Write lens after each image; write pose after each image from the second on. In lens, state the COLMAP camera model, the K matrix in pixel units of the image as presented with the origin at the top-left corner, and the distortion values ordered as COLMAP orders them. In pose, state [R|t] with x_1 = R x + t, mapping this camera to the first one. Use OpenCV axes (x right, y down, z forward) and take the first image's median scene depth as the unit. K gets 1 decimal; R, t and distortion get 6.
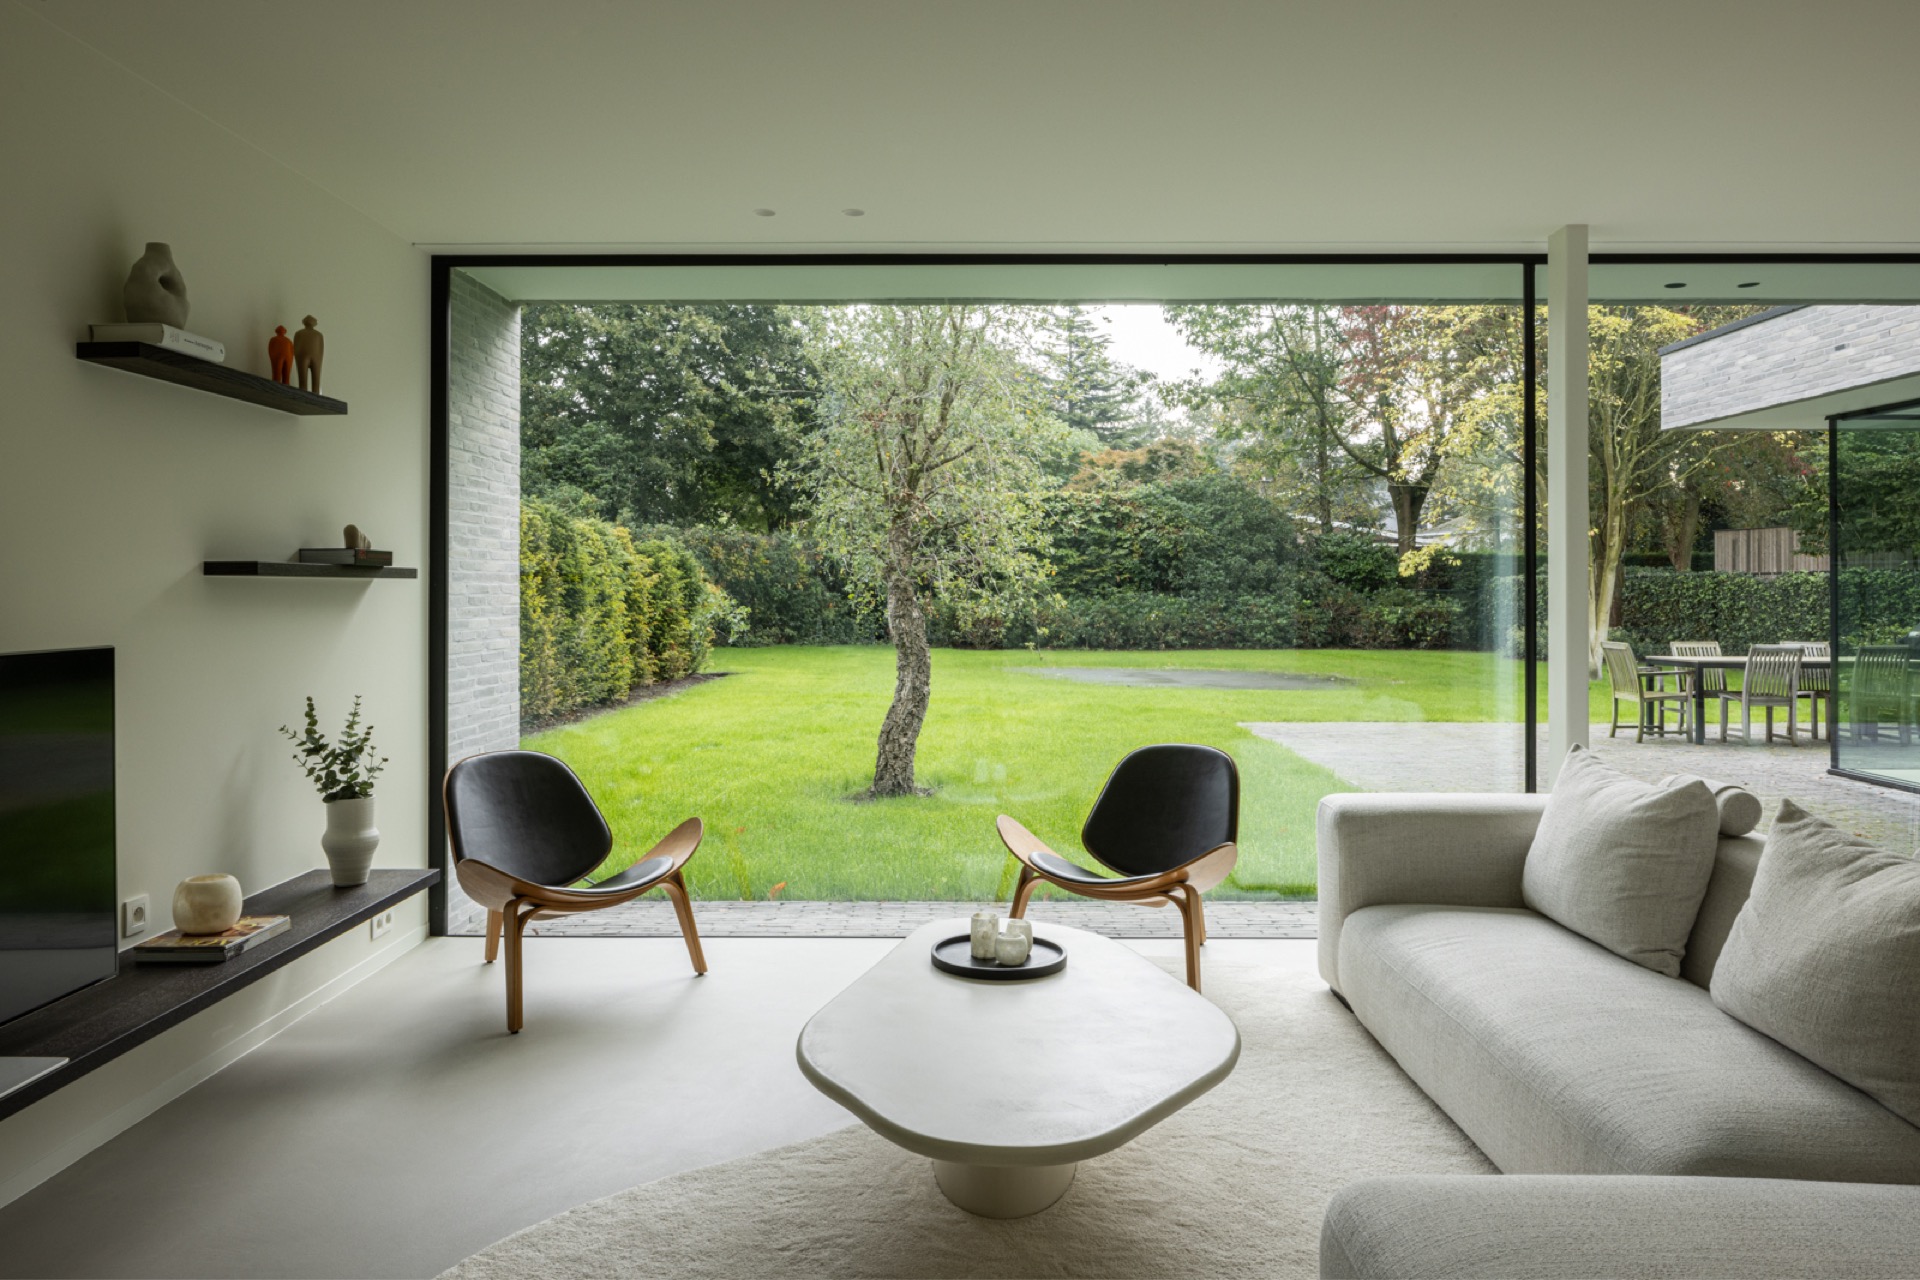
lens RADIAL K [[1296.3, 0, 960.0], [0, 1296.3, 584.0], [0, 0, 1]] dist [-0.003490, -0.001316]
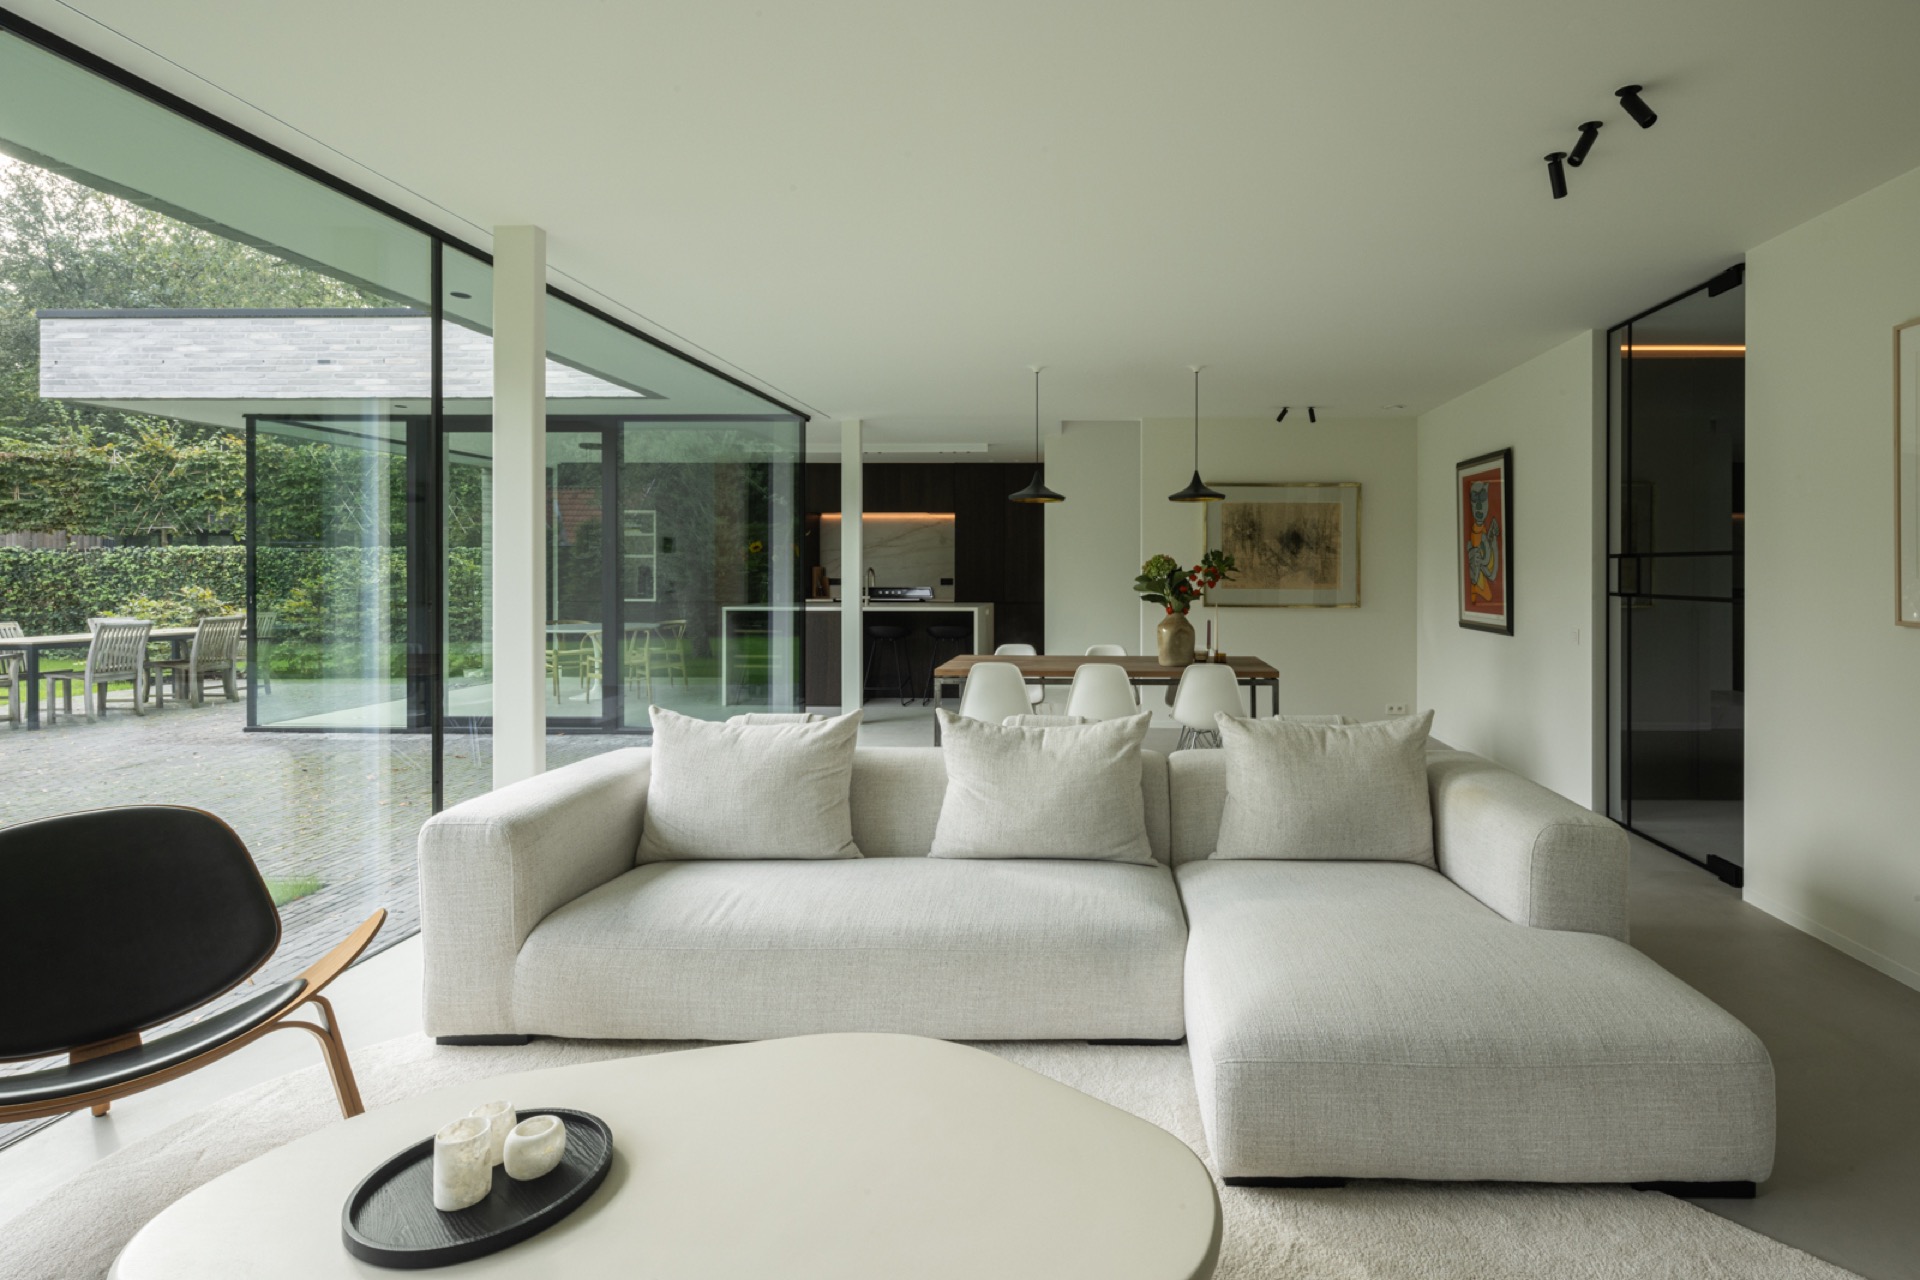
lens RADIAL K [[1008.0, 0, 960.6], [0, 1008.0, 572.4], [0, 0, 1]] dist [0.000429, -0.000061]
pose [[0.005819, -0.004280, 0.999974, -0.205670], [-0.005296, 0.999977, 0.004311, 0.000823], [-0.999969, -0.005321, 0.005796, 0.372778]]
